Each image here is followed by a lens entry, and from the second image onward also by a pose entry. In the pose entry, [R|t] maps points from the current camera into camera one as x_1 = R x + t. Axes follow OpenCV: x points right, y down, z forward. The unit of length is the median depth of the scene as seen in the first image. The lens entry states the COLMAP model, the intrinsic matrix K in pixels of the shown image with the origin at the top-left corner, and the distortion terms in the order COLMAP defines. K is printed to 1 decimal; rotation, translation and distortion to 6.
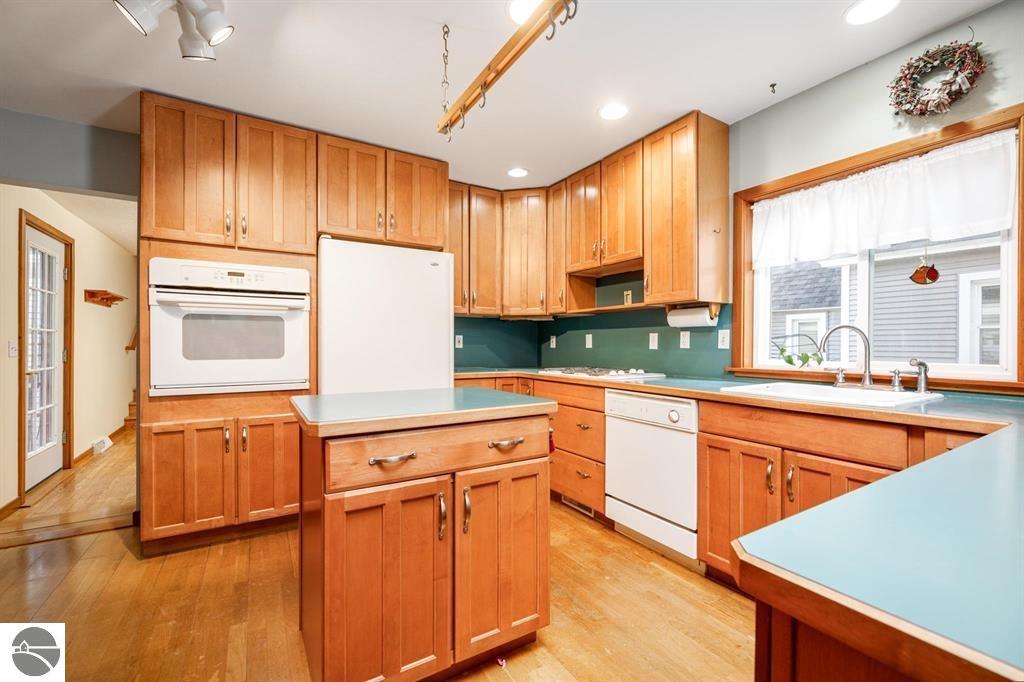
lens RADIAL K [[423.9, 0, 512.0], [0, 423.9, 341.0], [0, 0, 1]] dist [0.002350, 0.000393]
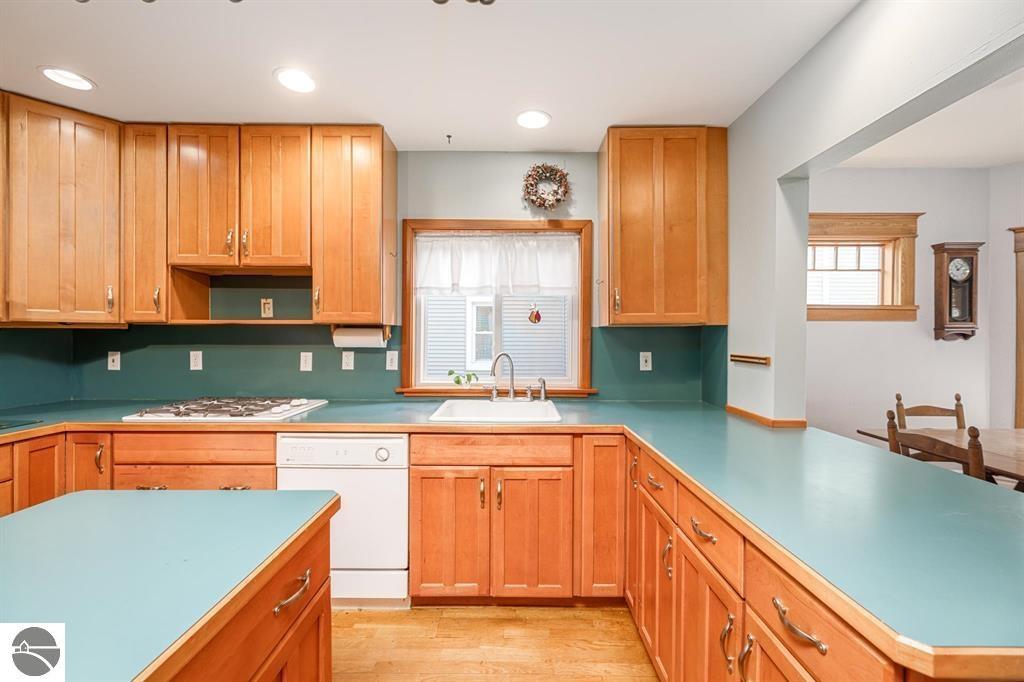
lens RADIAL K [[413.1, 0, 510.5], [0, 413.1, 336.1], [0, 0, 1]] dist [0.000989, 0.000019]
pose [[0.524868, -0.002314, 0.851180, -0.194640], [-0.008977, 0.999926, 0.008254, -0.073729], [-0.851136, -0.011973, 0.524808, 0.243612]]
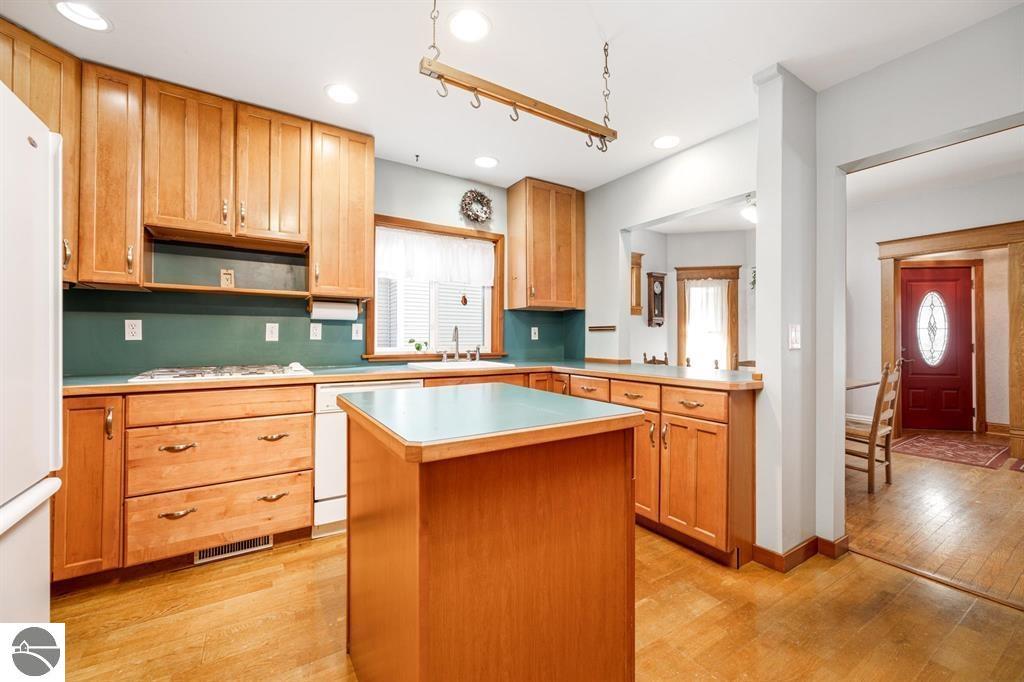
lens RADIAL K [[404.6, 0, 510.5], [0, 404.6, 333.3], [0, 0, 1]] dist [-0.009010, 0.000043]
pose [[-0.009362, 0.006996, 0.999932, -0.639165], [-0.013330, 0.999886, -0.007120, 0.002862], [-0.999867, -0.013395, -0.009268, 0.588220]]
